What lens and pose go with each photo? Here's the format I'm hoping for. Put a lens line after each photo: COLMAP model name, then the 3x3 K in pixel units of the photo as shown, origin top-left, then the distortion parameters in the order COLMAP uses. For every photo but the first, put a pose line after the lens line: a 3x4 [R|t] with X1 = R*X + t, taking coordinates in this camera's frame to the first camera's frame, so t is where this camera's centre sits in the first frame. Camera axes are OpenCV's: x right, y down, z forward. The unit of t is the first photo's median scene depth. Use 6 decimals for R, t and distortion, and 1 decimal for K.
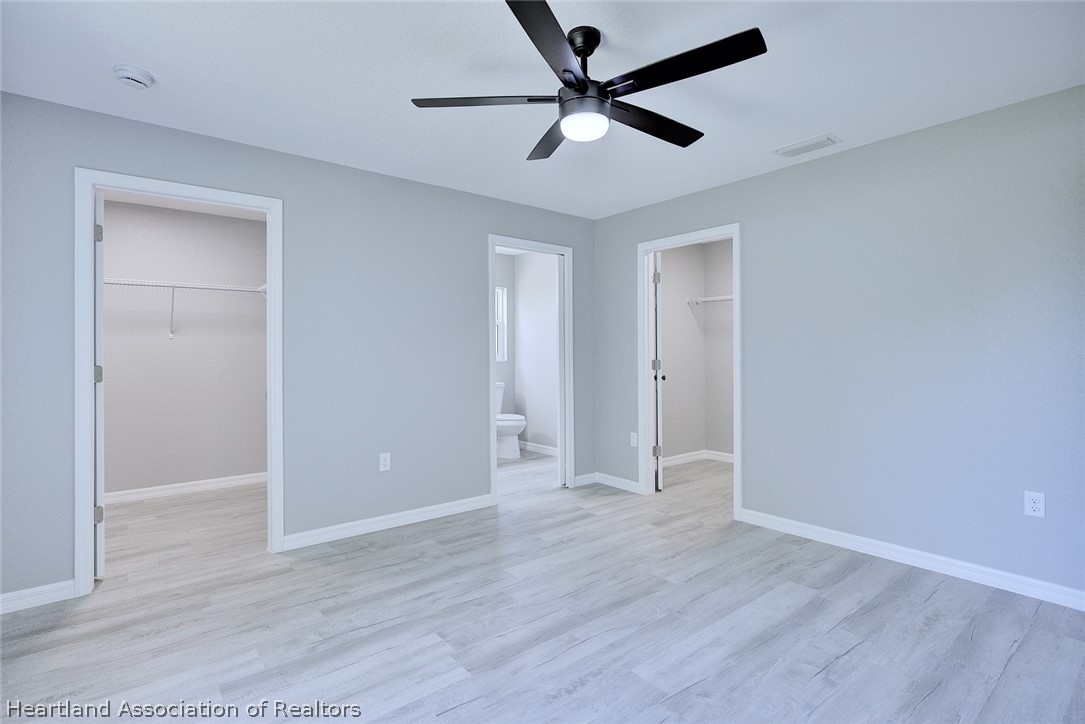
lens RADIAL K [[522.9, 0, 540.9], [0, 522.9, 357.0], [0, 0, 1]] dist [0.000152, 0.000218]
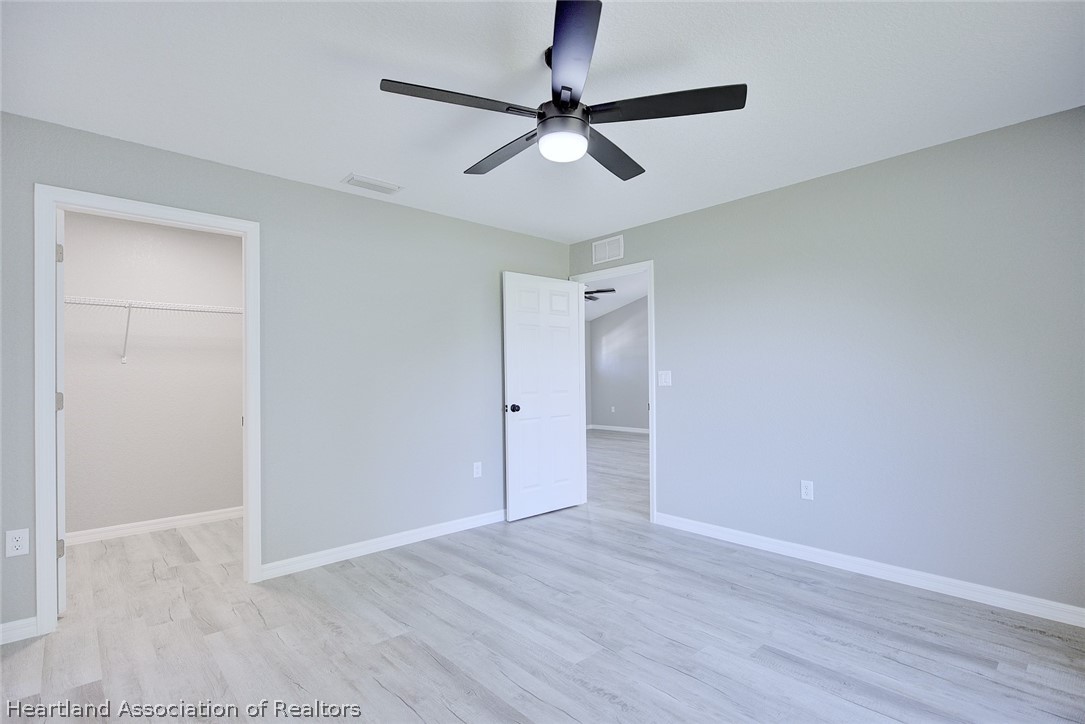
lens RADIAL K [[522.9, 0, 548.7], [0, 522.9, 366.2], [0, 0, 1]] dist [0.000152, 0.000218]
pose [[-0.066701, 0.024734, 0.997466, -0.676806], [0.016765, 0.999579, -0.023665, -0.007138], [-0.997632, 0.015144, -0.067087, 0.795527]]
